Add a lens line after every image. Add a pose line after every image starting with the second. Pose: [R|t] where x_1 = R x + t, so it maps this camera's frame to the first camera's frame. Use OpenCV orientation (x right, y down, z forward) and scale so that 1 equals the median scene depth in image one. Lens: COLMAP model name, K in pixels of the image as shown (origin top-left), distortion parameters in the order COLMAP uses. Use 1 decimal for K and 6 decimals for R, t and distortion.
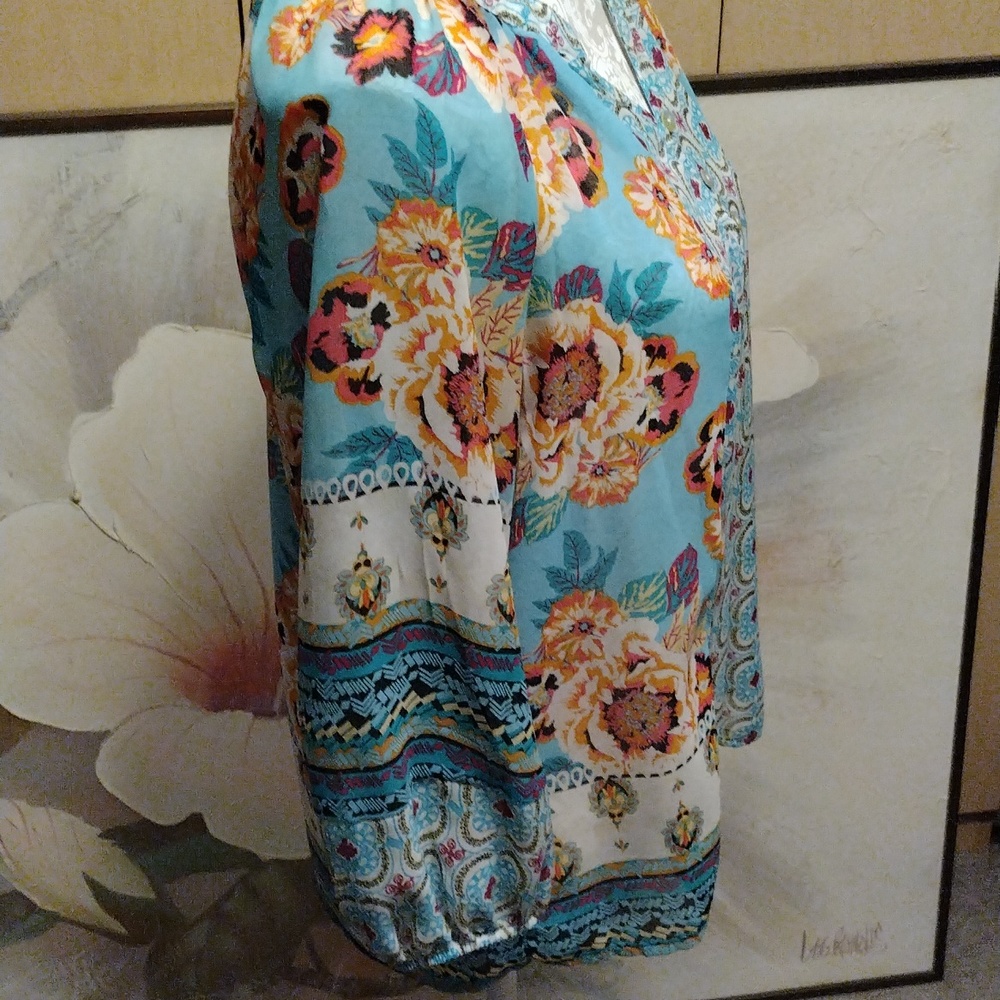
lens RADIAL K [[1776.2, 0, 500.0], [0, 1776.2, 500.0], [0, 0, 1]] dist [0.051872, -0.233528]
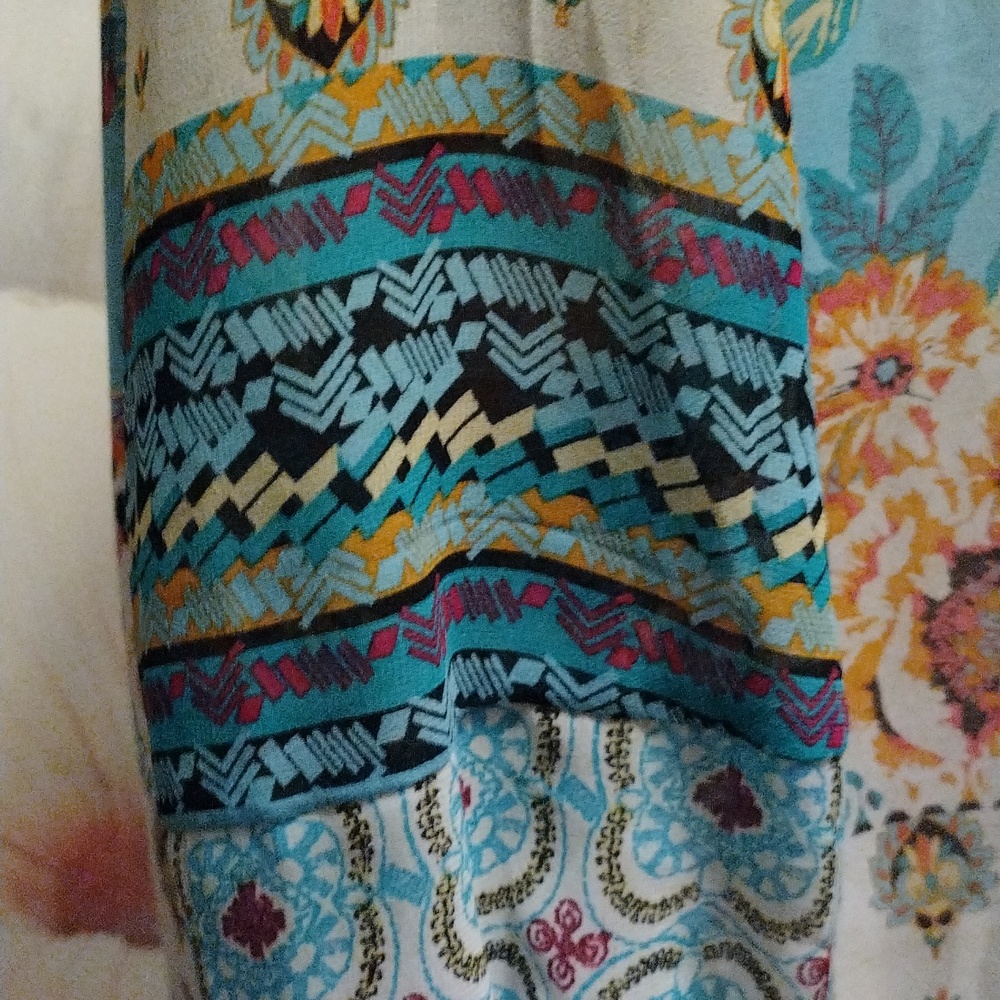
lens RADIAL K [[1776.2, 0, 500.0], [0, 1776.2, 500.0], [0, 0, 1]] dist [0.051872, -0.233528]
pose [[0.999484, 0.004244, 0.031824, -0.052464], [0.002430, 0.978386, -0.206772, 0.190952], [-0.032013, 0.206743, 0.977871, 0.673820]]
